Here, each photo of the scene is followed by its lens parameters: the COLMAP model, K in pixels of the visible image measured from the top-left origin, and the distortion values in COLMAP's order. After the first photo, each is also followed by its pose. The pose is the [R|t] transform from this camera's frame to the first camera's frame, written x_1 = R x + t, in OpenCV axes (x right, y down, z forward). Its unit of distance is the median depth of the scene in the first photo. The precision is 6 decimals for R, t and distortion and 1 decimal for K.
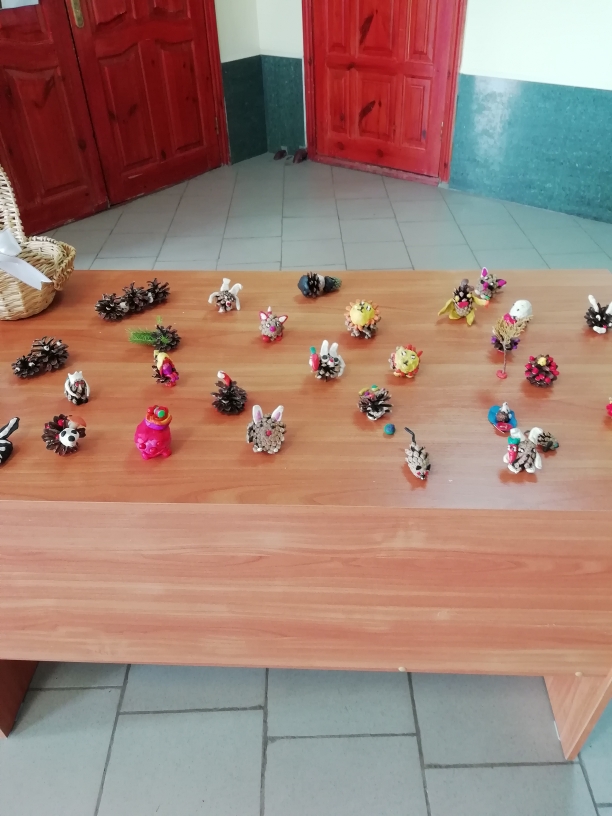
lens RADIAL K [[625.9, 0, 293.0], [0, 625.9, 410.1], [0, 0, 1]] dist [0.025572, -0.012461]
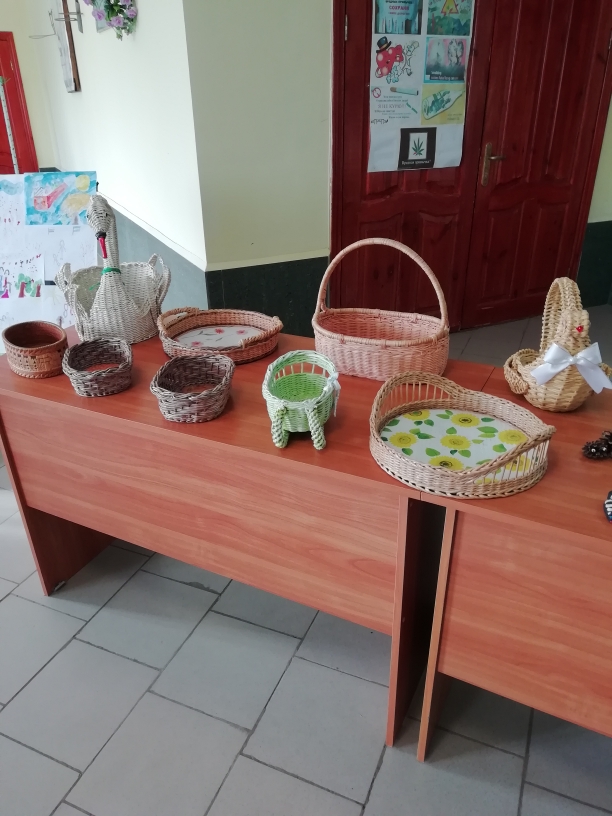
lens RADIAL K [[625.9, 0, 293.0], [0, 625.9, 410.1], [0, 0, 1]] dist [0.025572, -0.012461]
pose [[0.915365, 0.210133, -0.343441, -0.175100], [-0.271428, 0.952089, -0.140900, 0.060206], [0.297379, 0.222195, 0.928545, -0.112647]]
